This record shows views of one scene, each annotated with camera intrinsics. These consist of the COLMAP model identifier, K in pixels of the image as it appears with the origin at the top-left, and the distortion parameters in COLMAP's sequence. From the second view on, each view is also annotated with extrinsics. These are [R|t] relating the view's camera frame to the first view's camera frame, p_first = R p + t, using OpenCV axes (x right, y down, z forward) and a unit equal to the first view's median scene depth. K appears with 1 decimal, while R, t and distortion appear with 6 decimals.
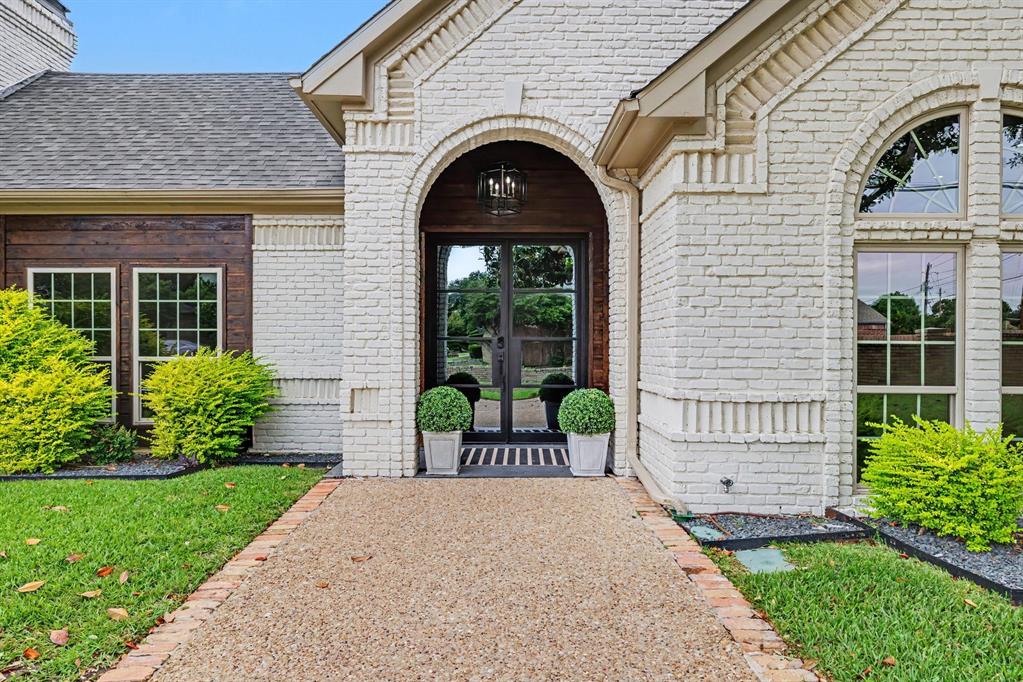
lens RADIAL K [[551.4, 0, 509.6], [0, 551.4, 337.1], [0, 0, 1]] dist [0.000115, -0.000578]
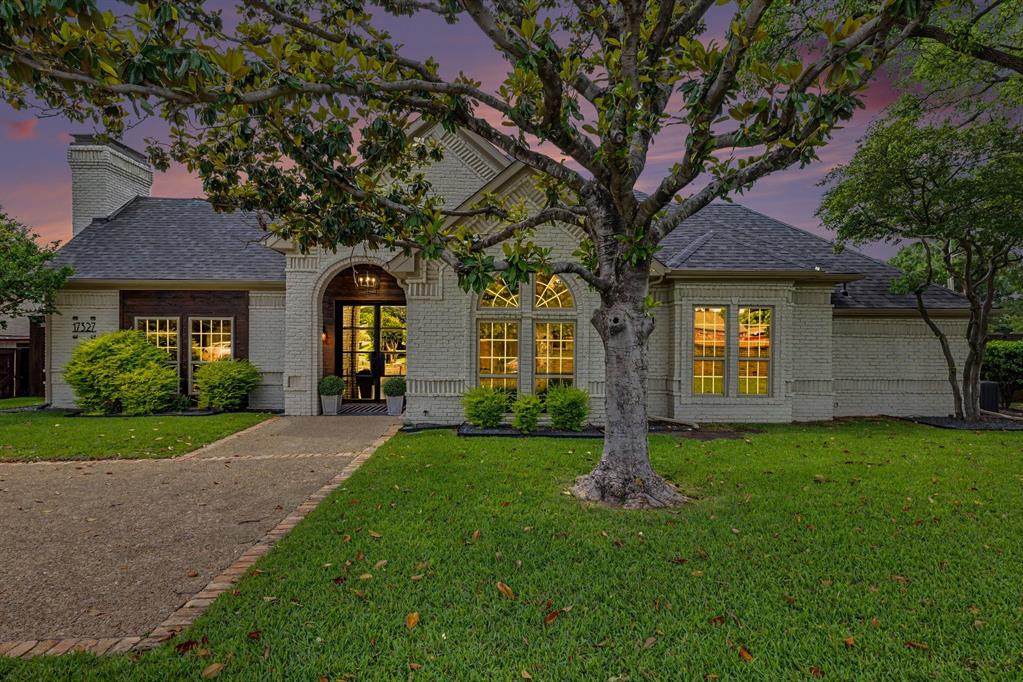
lens RADIAL K [[451.8, 0, 506.9], [0, 451.8, 339.7], [0, 0, 1]] dist [-0.000183, 0.000099]
pose [[0.999571, 0.002657, 0.029174, 0.510282], [-0.002612, 0.999995, -0.001598, -0.051726], [-0.029178, 0.001521, 0.999573, -0.808238]]
